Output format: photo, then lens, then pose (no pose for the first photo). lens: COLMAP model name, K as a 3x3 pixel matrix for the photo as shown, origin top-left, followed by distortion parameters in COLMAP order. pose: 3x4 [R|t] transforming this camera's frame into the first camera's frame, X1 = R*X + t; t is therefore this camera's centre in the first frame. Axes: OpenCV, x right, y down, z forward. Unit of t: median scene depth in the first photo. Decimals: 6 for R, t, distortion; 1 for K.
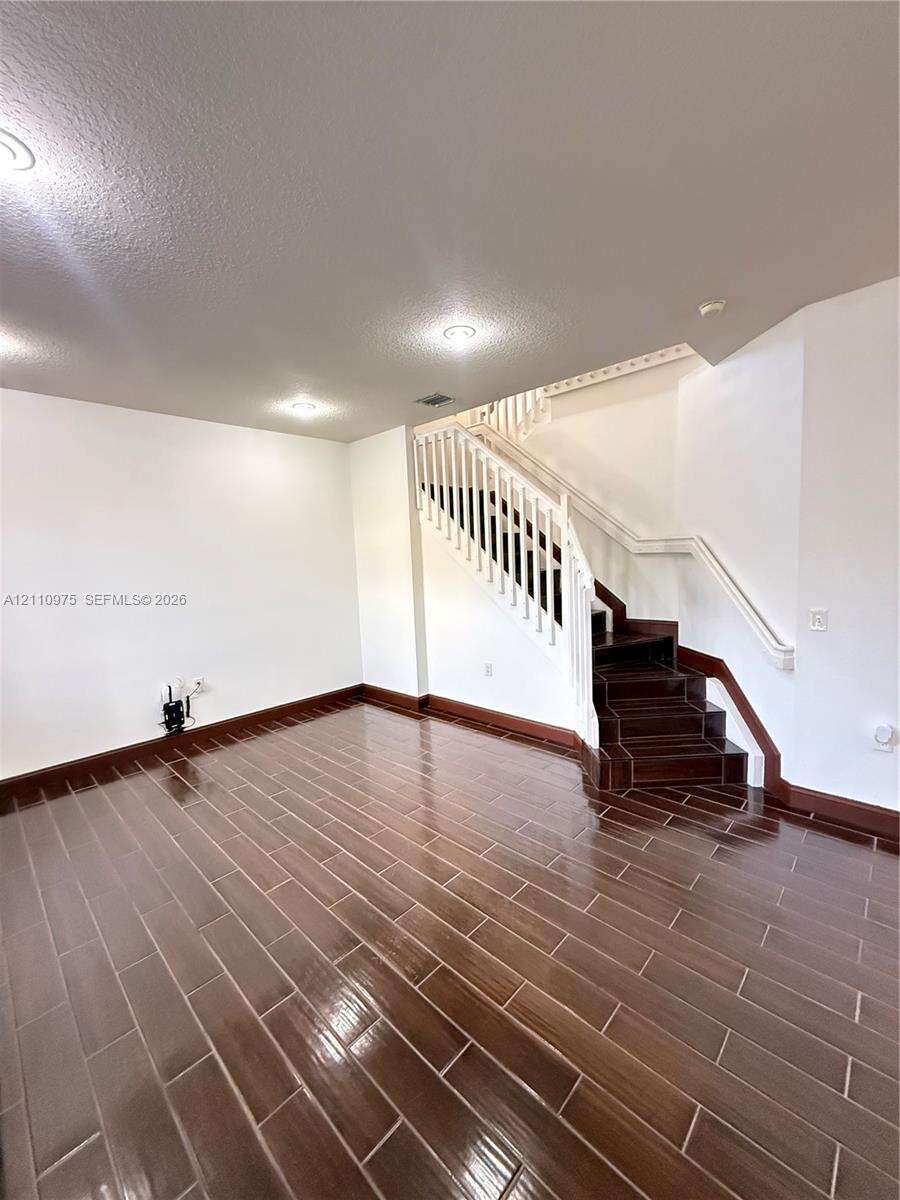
lens RADIAL K [[478.2, 0, 450.0], [0, 478.2, 600.0], [0, 0, 1]] dist [0.001711, -0.000345]
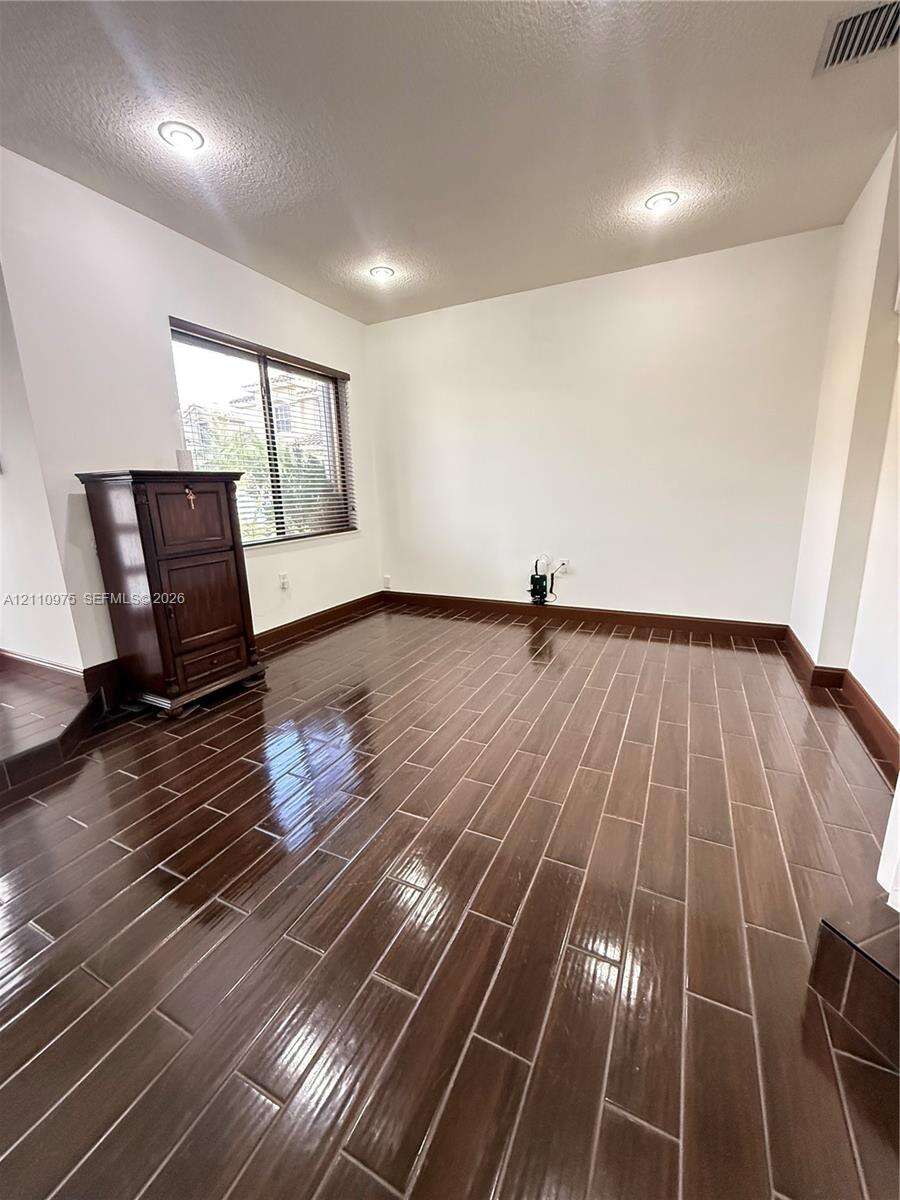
lens RADIAL K [[478.2, 0, 450.0], [0, 478.2, 600.0], [0, 0, 1]] dist [0.001711, -0.000345]
pose [[0.282272, 0.250878, -0.925950, 0.381682], [-0.068594, 0.968008, 0.241362, 0.016688], [0.956879, -0.004615, 0.290450, 0.468398]]
